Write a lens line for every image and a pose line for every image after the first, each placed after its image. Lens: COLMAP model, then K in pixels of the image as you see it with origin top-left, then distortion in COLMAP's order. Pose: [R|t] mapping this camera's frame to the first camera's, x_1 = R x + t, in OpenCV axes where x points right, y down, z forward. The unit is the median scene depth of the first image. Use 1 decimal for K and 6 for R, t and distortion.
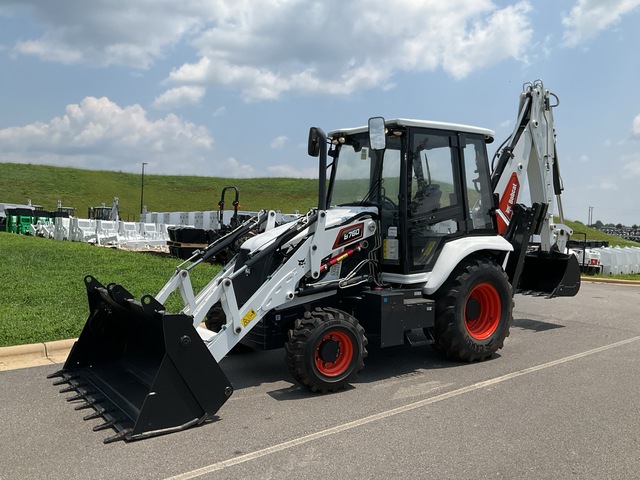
lens RADIAL K [[631.8, 0, 331.3], [0, 631.8, 219.0], [0, 0, 1]] dist [0.007196, -0.001343]
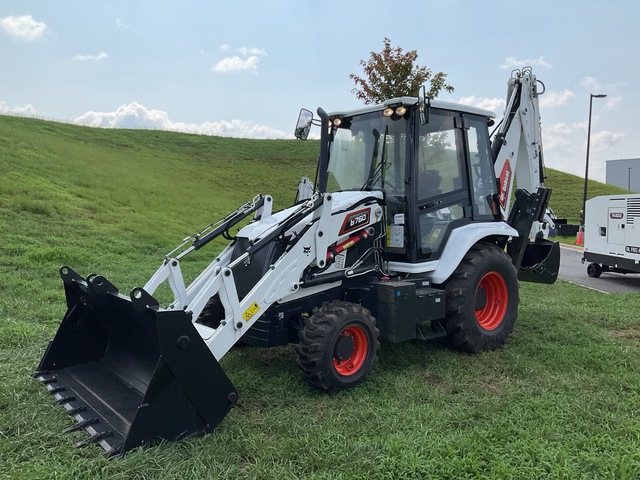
lens RADIAL K [[580.1, 0, 316.7], [0, 580.1, 213.2], [0, 0, 1]] dist [0.004035, -0.001748]
pose [[0.998346, -0.002760, 0.057417, -0.075587], [0.003015, 0.999986, -0.004365, 0.017427], [-0.057404, 0.004531, 0.998341, 0.151278]]
